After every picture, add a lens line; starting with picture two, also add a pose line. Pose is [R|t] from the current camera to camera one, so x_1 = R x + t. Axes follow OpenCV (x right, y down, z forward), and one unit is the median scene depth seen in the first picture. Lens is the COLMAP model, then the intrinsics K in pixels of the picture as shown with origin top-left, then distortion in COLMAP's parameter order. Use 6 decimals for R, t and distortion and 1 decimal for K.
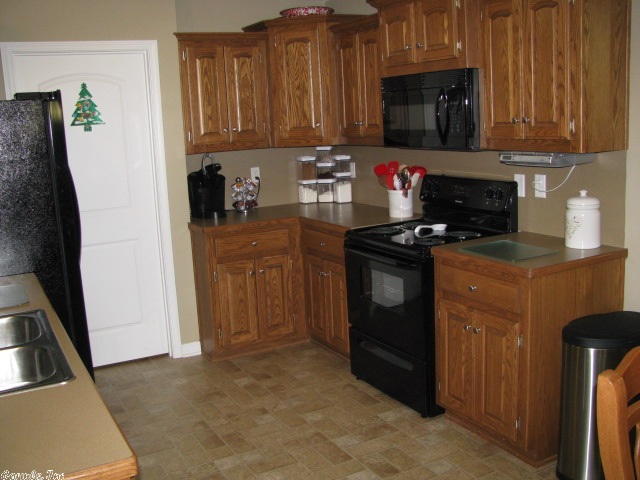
lens RADIAL K [[682.2, 0, 320.0], [0, 682.2, 240.0], [0, 0, 1]] dist [-0.201953, 0.206028]
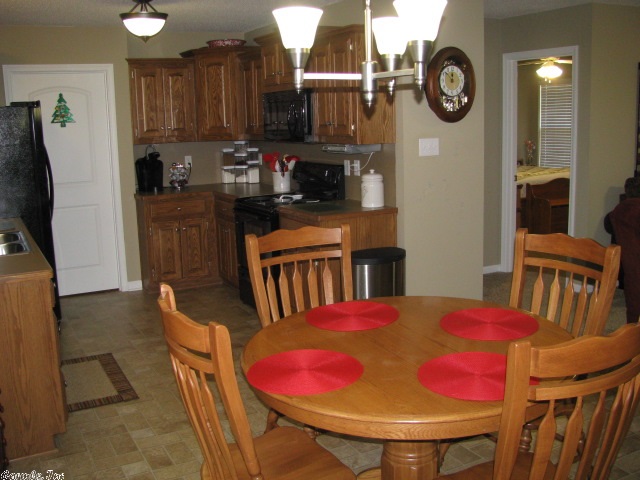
lens RADIAL K [[682.2, 0, 320.0], [0, 682.2, 240.0], [0, 0, 1]] dist [-0.201953, 0.206028]
pose [[0.999764, 0.021335, -0.004083, 0.200549], [-0.021337, 0.999772, -0.000491, 0.063590], [0.004072, 0.000578, 0.999992, -0.393946]]
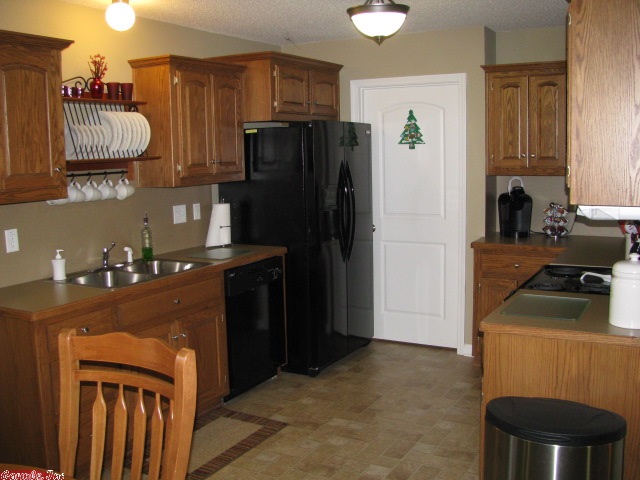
lens RADIAL K [[682.2, 0, 320.0], [0, 682.2, 240.0], [0, 0, 1]] dist [-0.201953, 0.206028]
pose [[0.534353, 0.150399, -0.831773, 0.589756], [-0.158320, 0.984436, 0.076294, -0.063502], [0.830302, 0.090918, 0.549848, 0.178958]]
